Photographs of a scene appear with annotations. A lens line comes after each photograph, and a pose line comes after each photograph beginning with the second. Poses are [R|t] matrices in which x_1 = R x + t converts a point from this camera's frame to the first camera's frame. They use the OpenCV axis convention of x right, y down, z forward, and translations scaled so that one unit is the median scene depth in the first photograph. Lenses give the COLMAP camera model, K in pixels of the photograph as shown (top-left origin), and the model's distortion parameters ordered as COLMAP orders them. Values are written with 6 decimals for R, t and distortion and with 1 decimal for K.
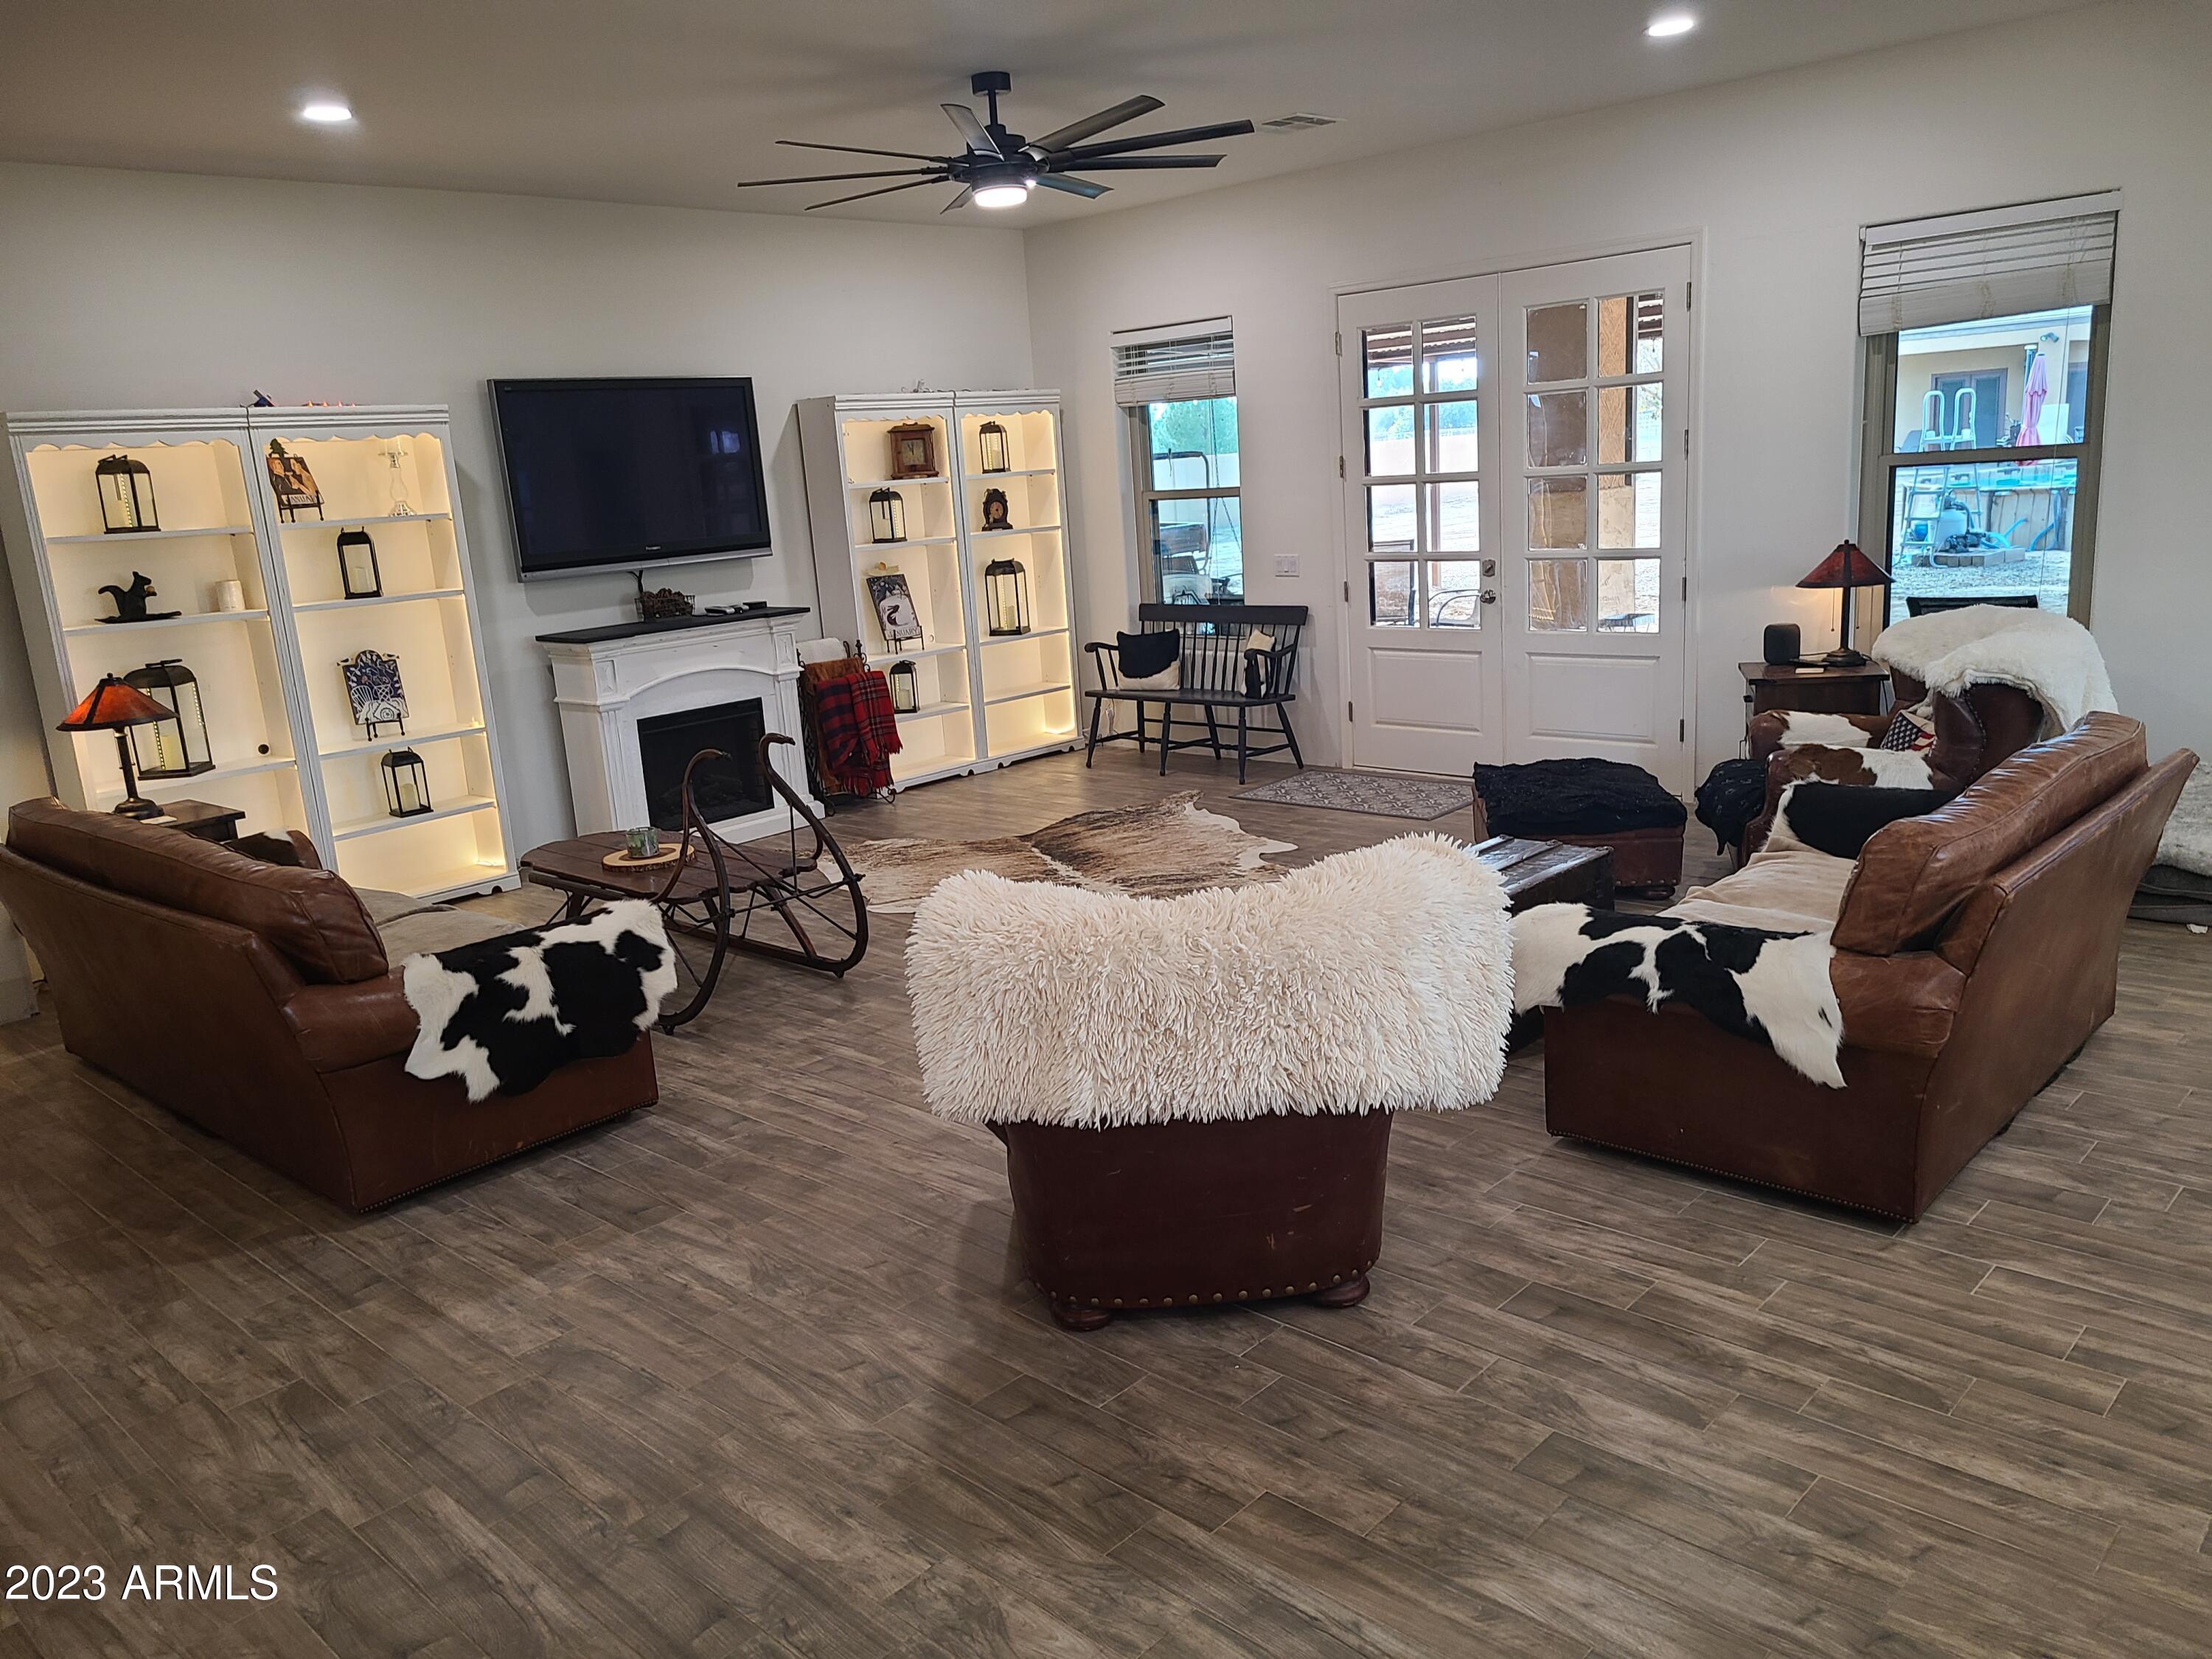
lens RADIAL K [[1644.5, 0, 1098.6], [0, 1644.5, 841.2], [0, 0, 1]] dist [0.060658, -0.042047]
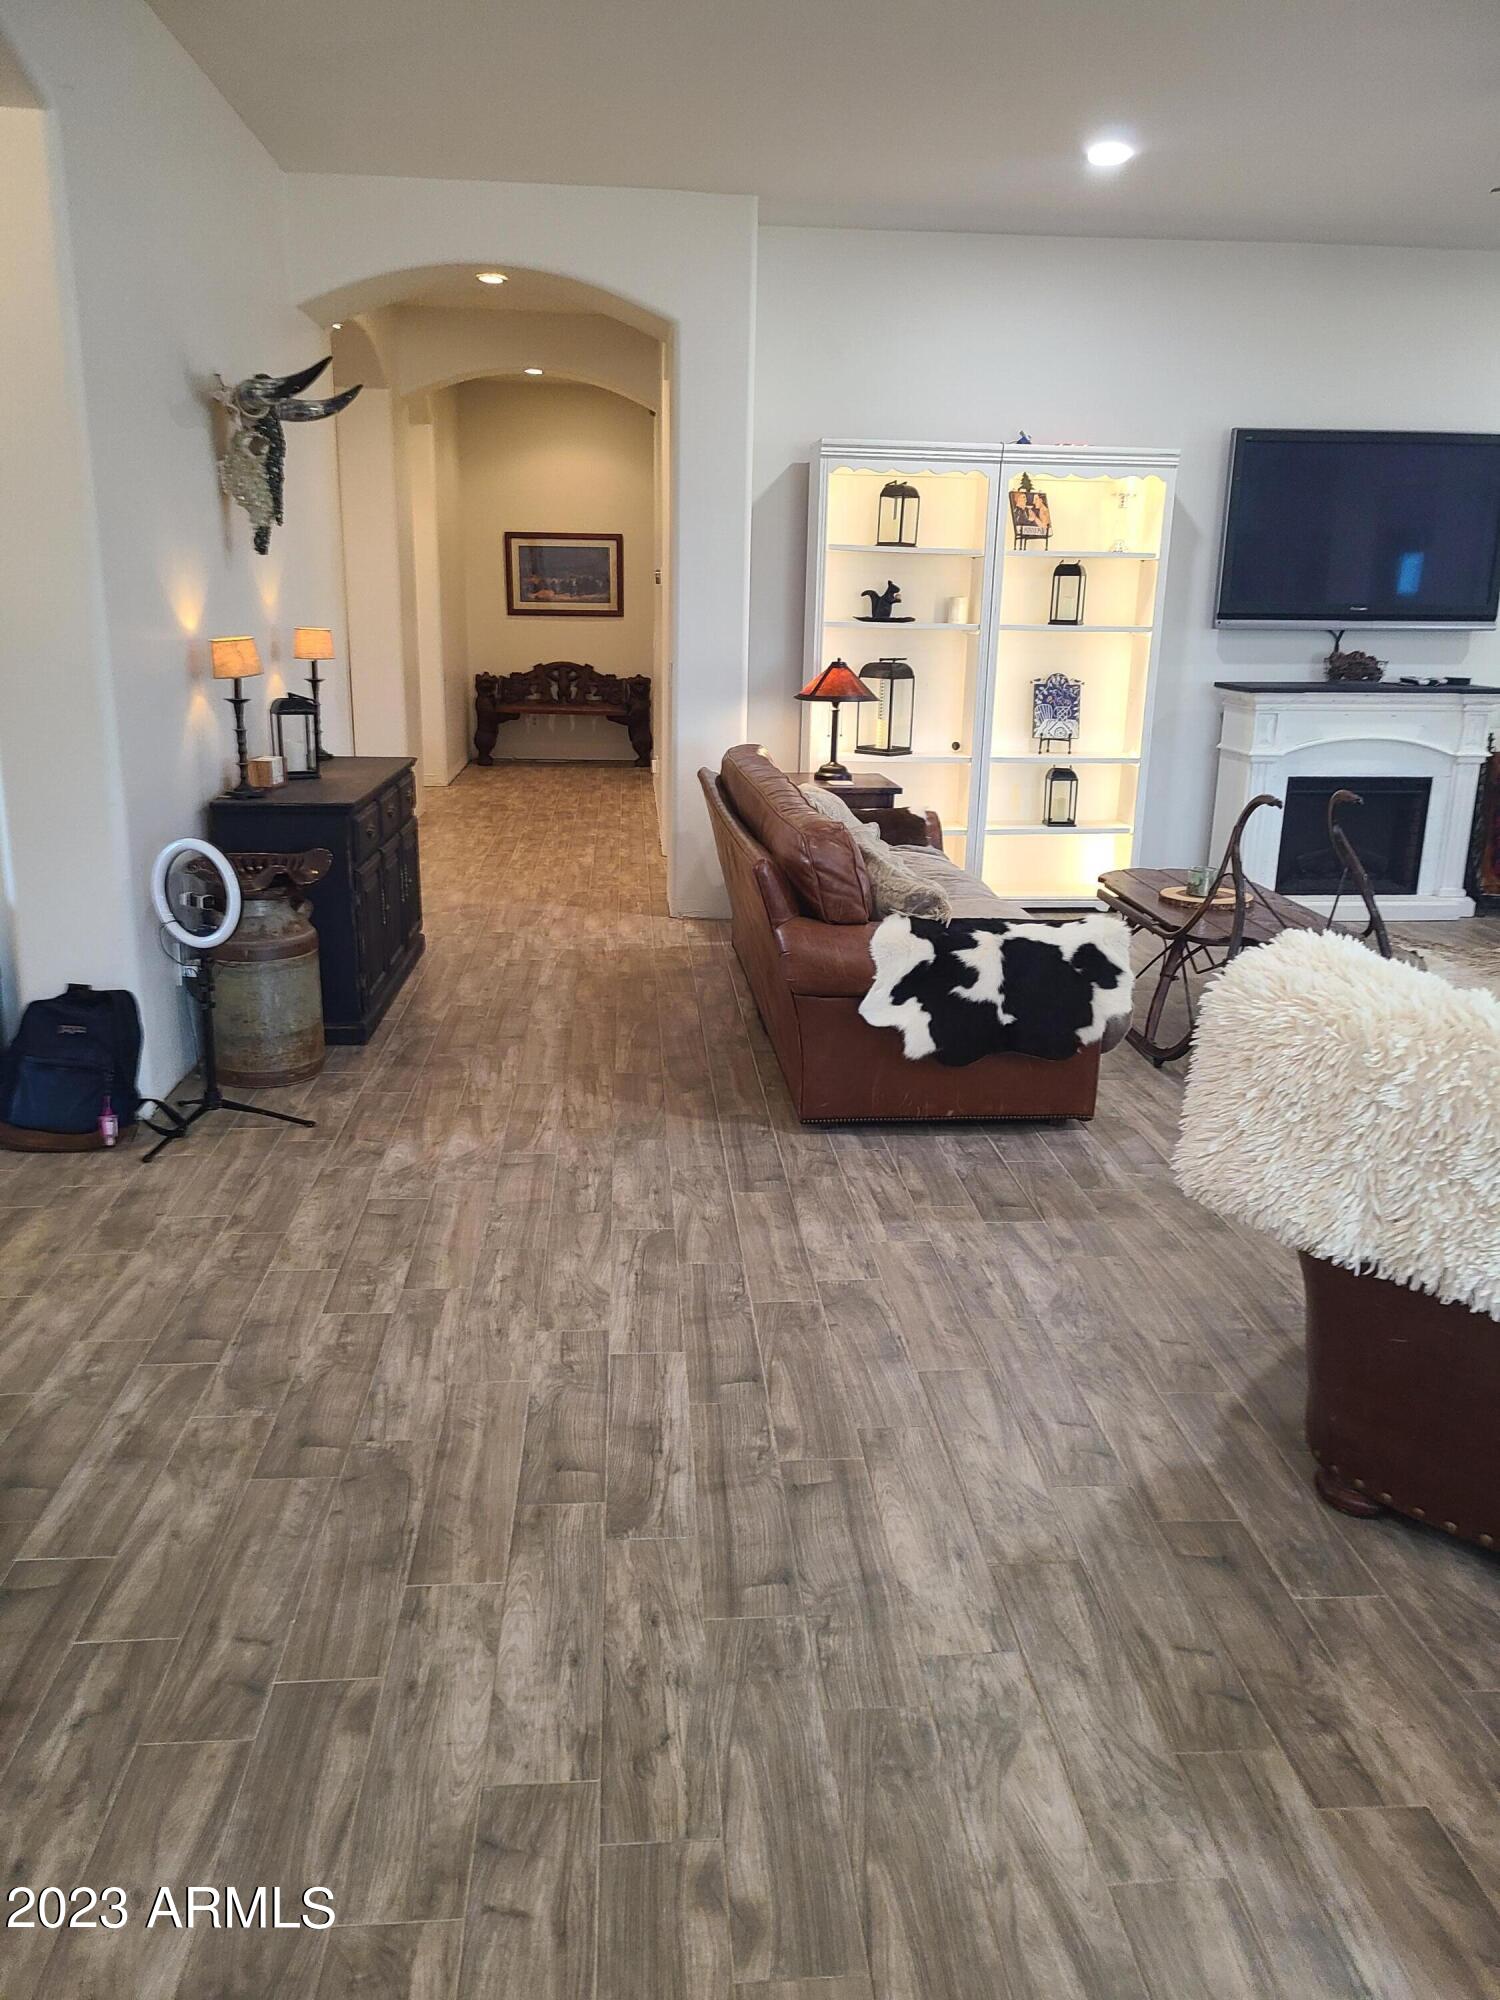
lens RADIAL K [[1486.9, 0, 756.3], [0, 1486.9, 981.3], [0, 0, 1]] dist [0.060658, -0.042047]
pose [[0.745221, 0.248956, -0.618601, 0.141175], [-0.219824, 0.967553, 0.124573, 0.008628], [0.629542, 0.043149, 0.775767, 0.179676]]
